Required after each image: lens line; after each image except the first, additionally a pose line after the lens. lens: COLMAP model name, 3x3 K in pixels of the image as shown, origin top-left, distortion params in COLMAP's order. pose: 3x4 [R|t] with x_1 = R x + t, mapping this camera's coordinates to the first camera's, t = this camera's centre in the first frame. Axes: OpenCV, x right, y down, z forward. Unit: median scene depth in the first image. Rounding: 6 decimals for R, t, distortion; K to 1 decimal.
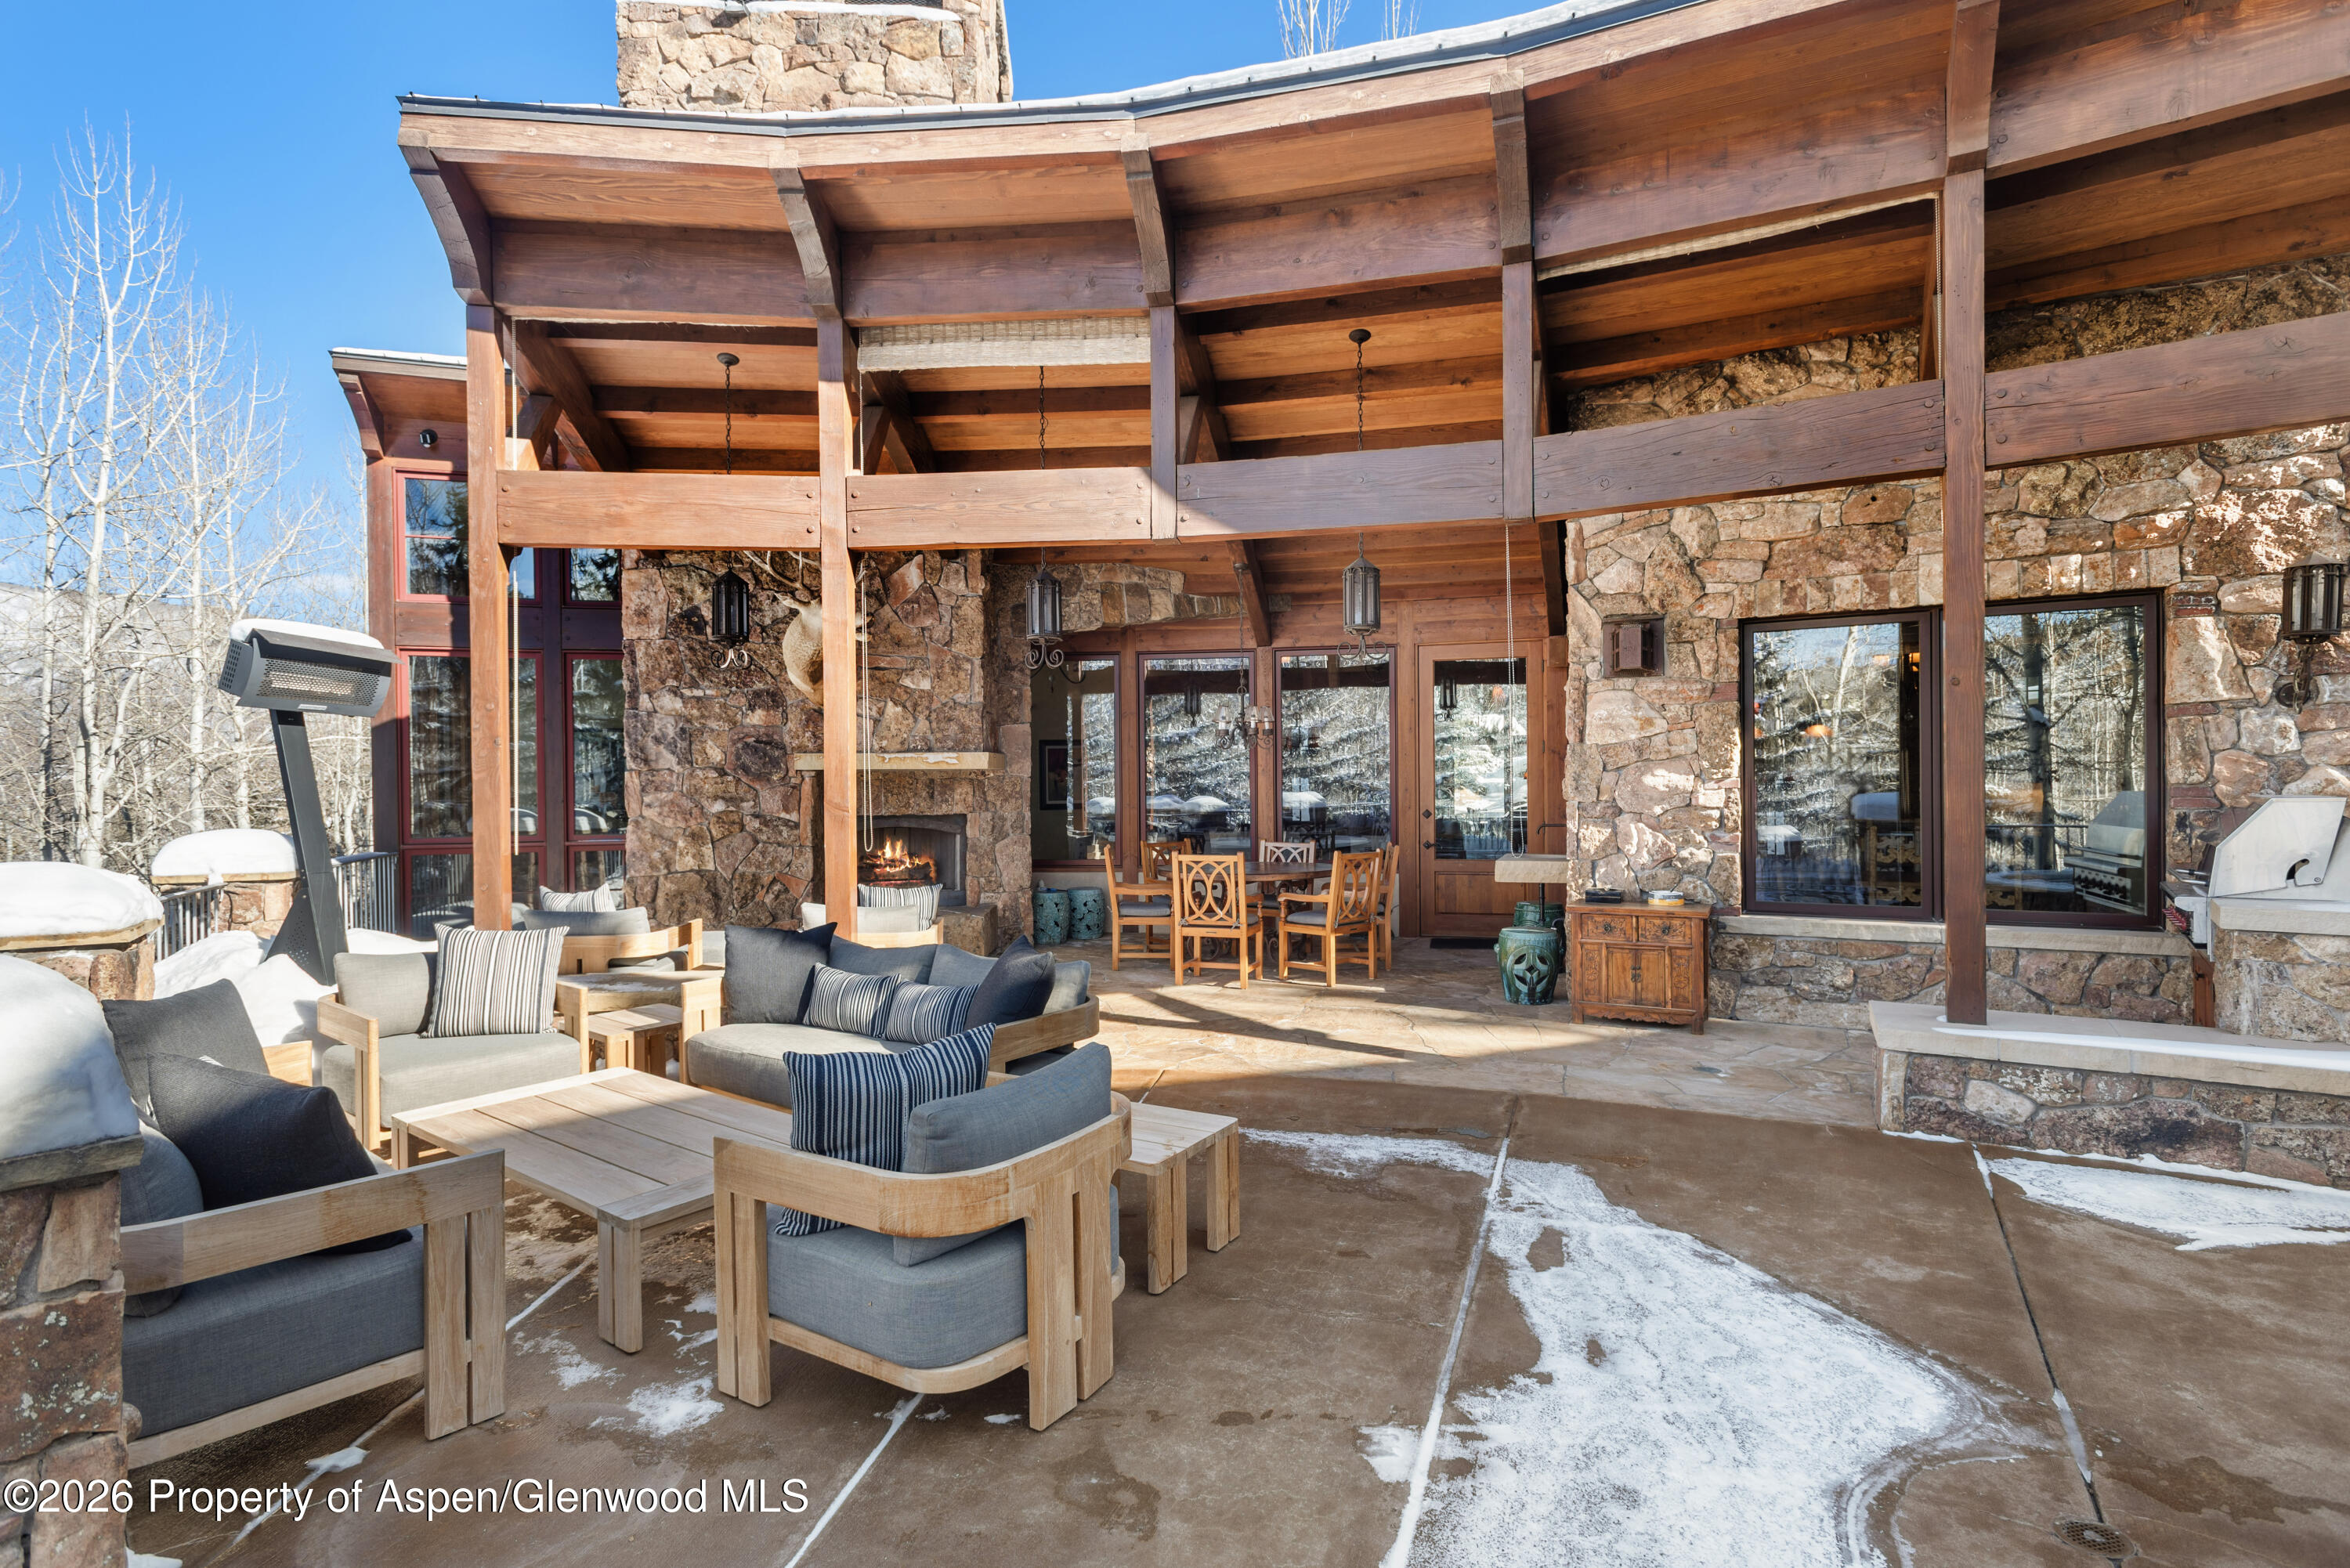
lens RADIAL K [[1132.2, 0, 1175.0], [0, 1132.2, 784.0], [0, 0, 1]] dist [-0.002720, -0.001343]
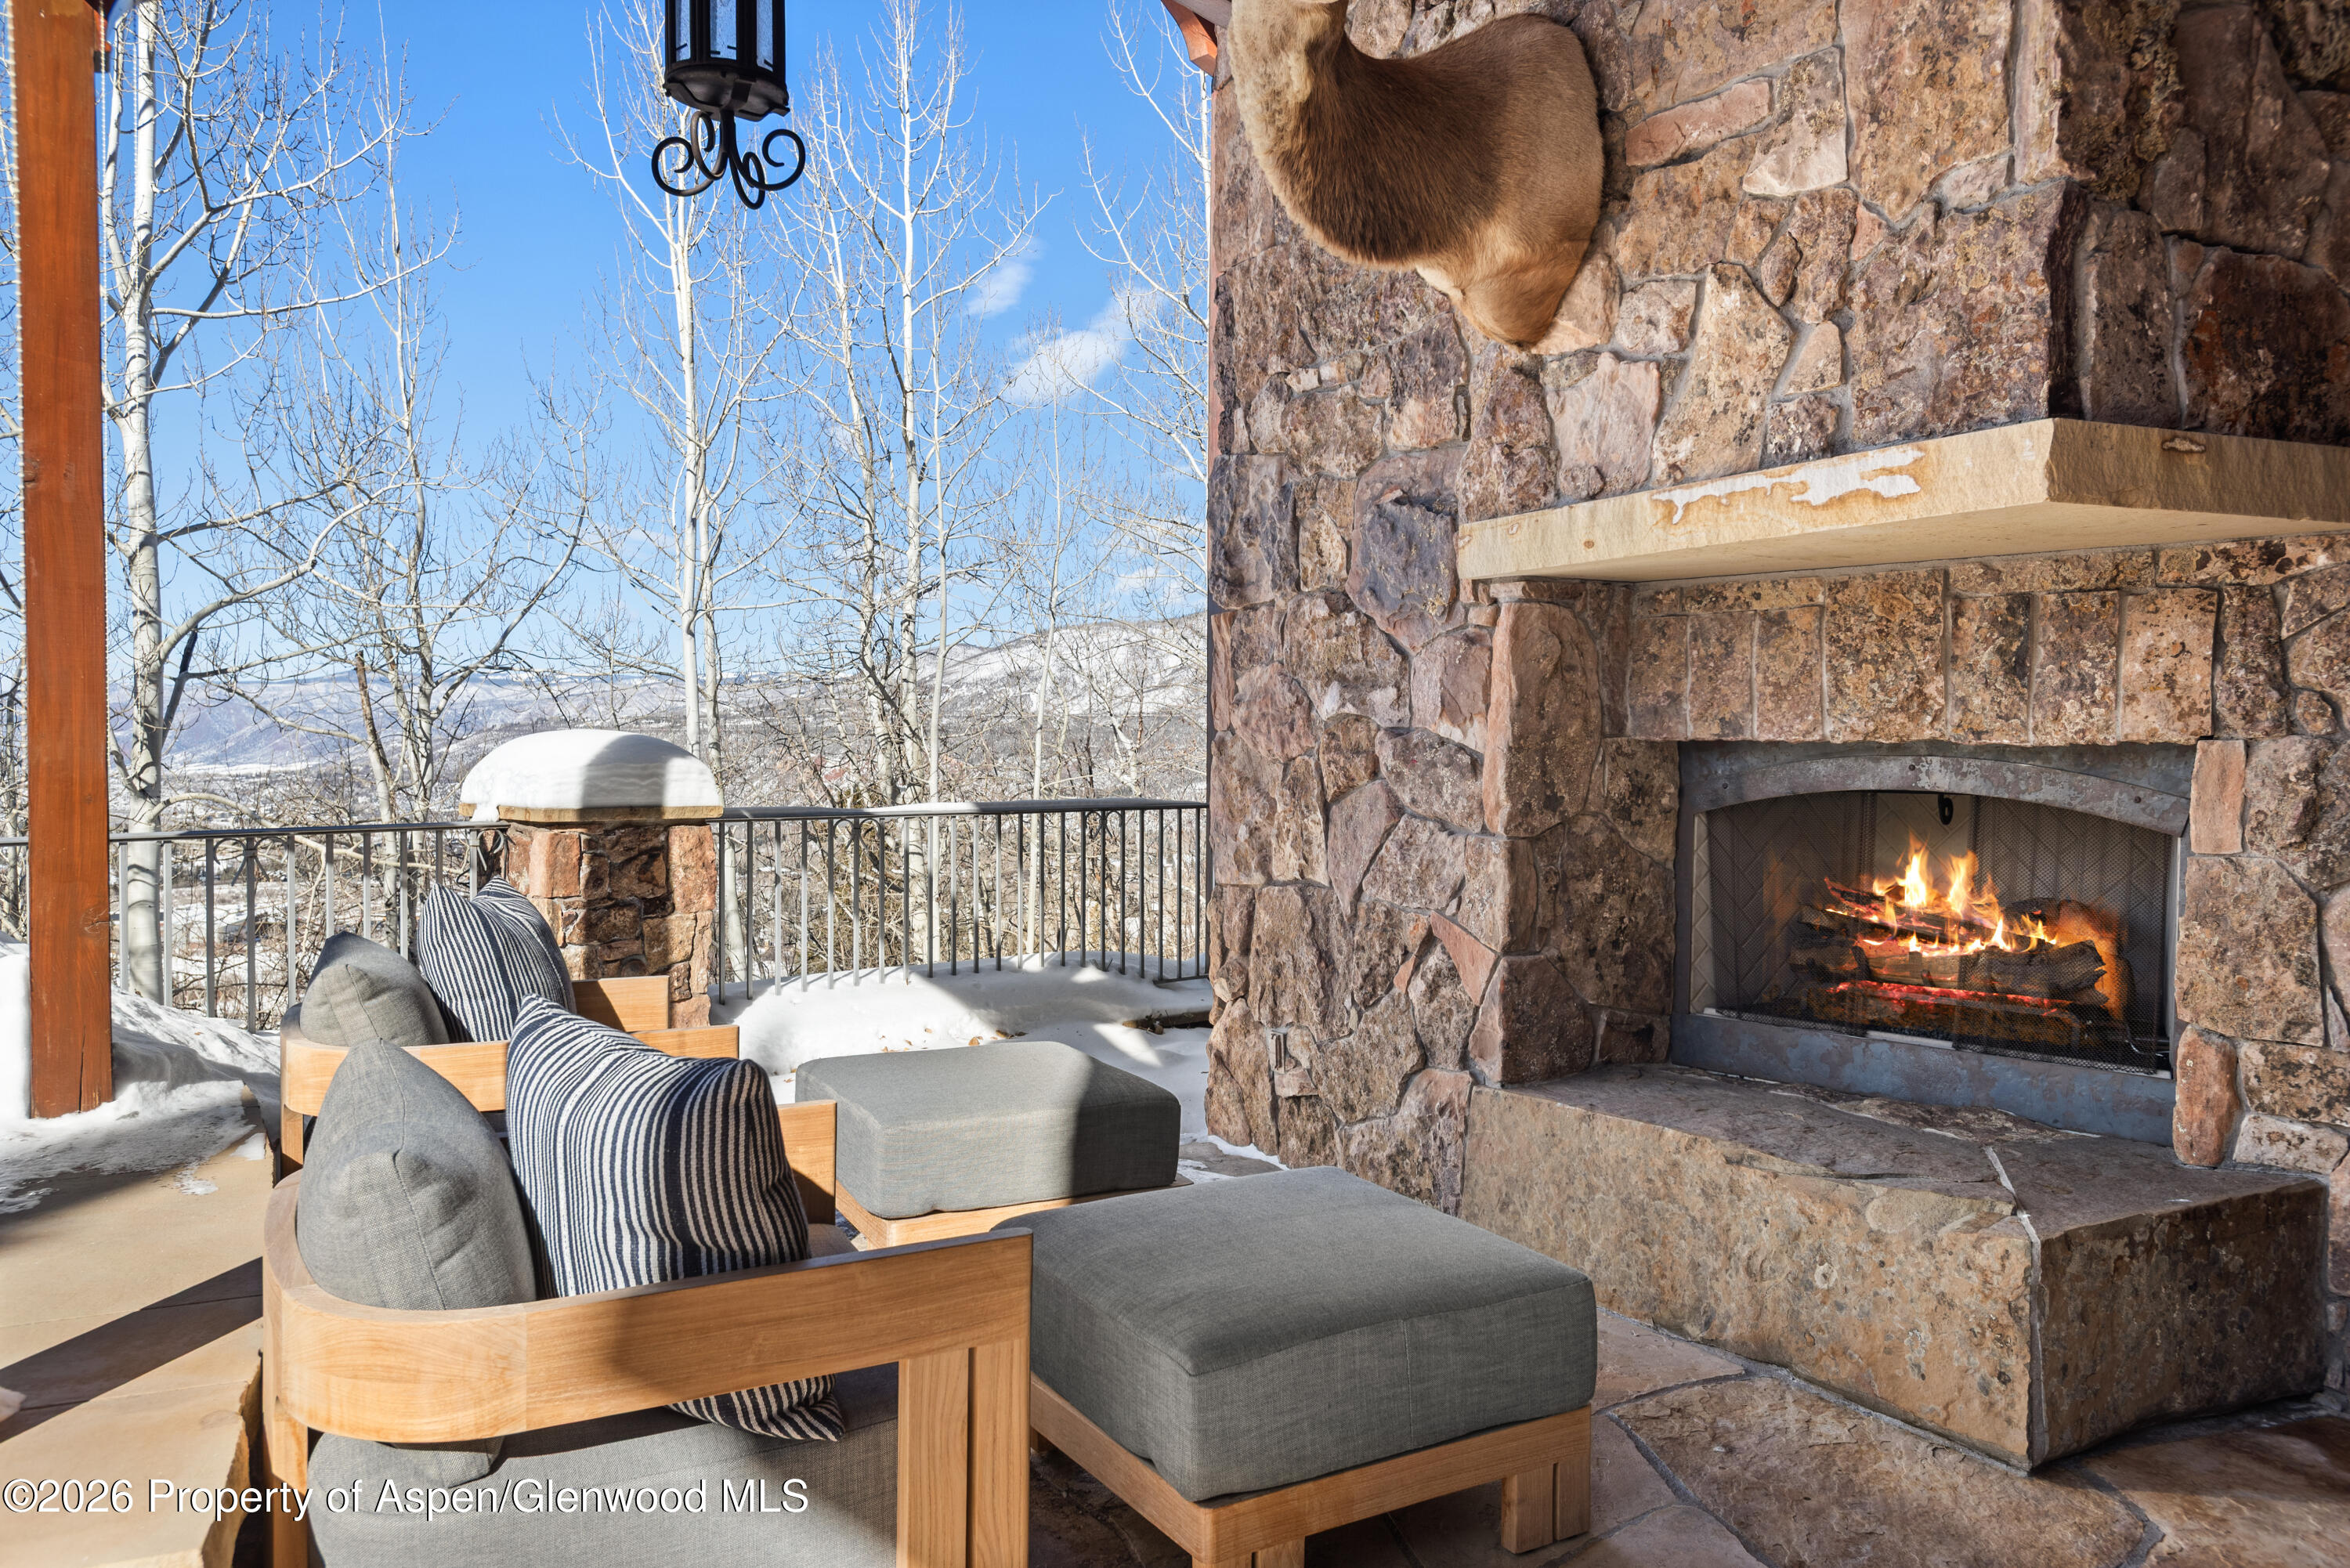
lens RADIAL K [[1677.9, 0, 1175.0], [0, 1677.9, 784.0], [0, 0, 1]] dist [0.010426, -0.005288]
pose [[0.382999, 0.036407, -0.923031, 0.048817], [-0.011766, 0.999334, 0.034534, 0.027425], [0.923674, -0.002367, 0.383172, 0.758548]]
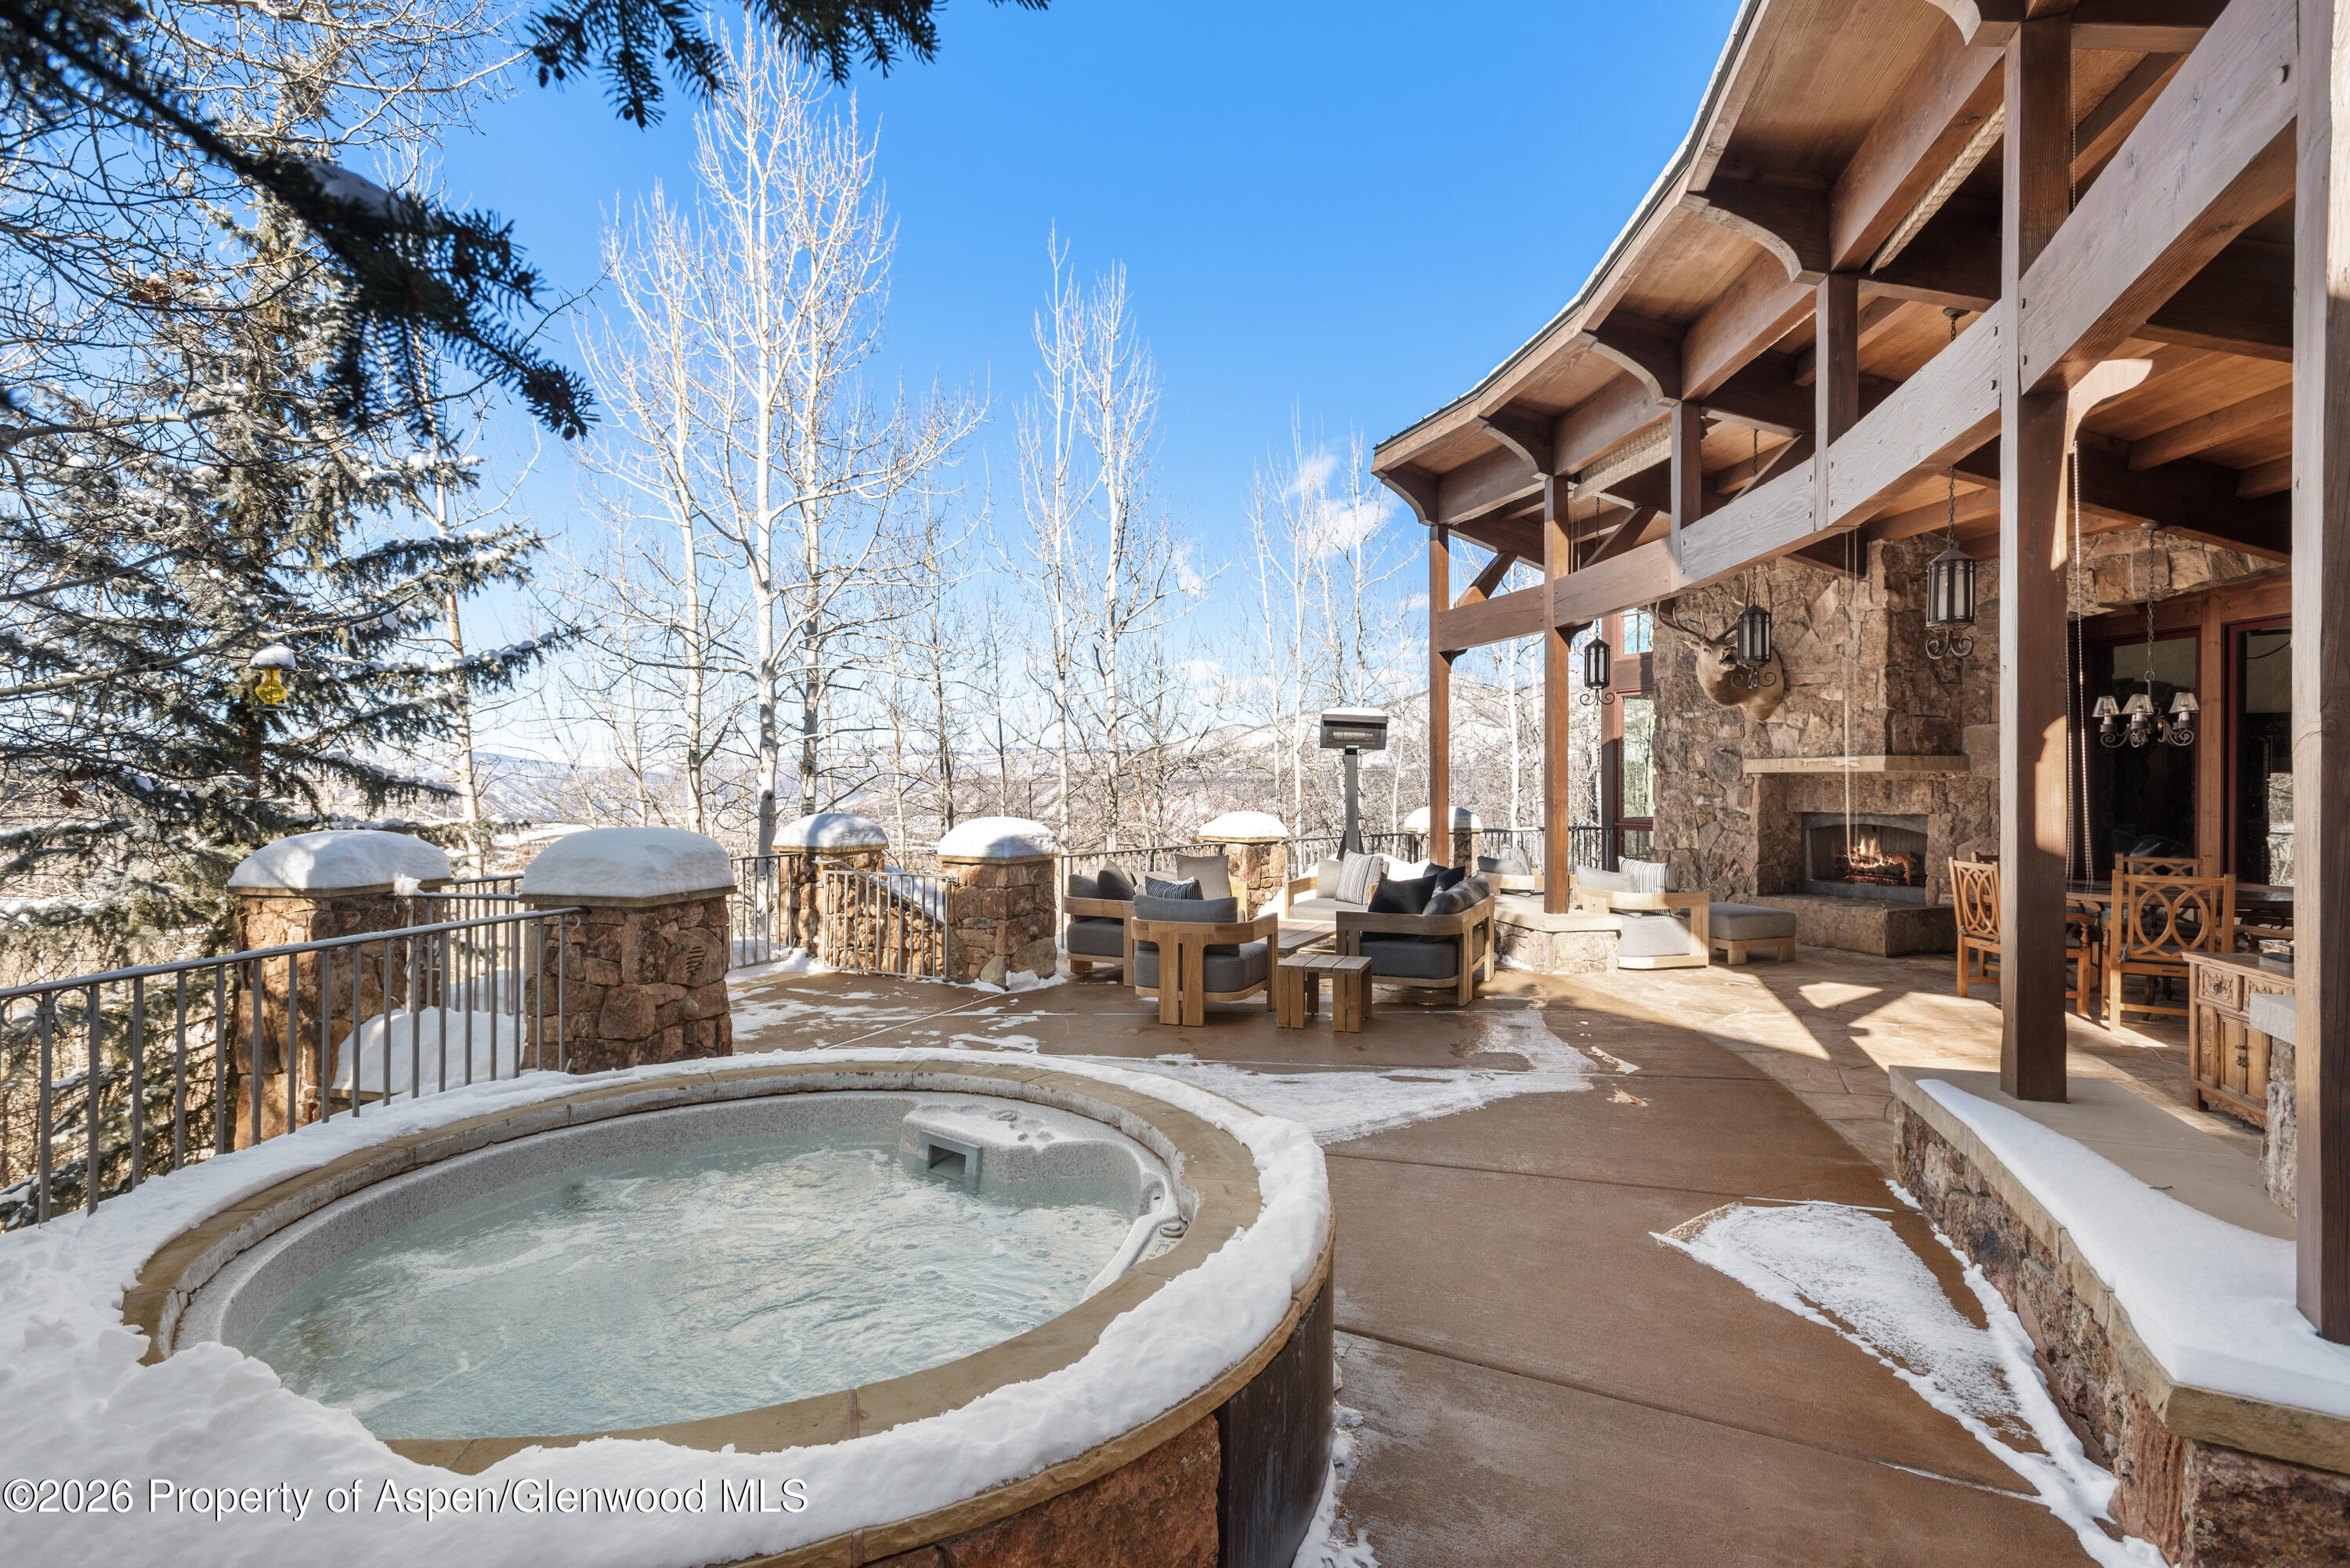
lens RADIAL K [[1105.9, 0, 1175.0], [0, 1105.9, 784.0], [0, 0, 1]] dist [0.009076, -0.000505]
pose [[0.210866, 0.008261, -0.977480, 0.719661], [-0.004000, 0.999963, 0.007588, -0.006973], [0.977507, 0.002309, 0.210892, 0.134414]]
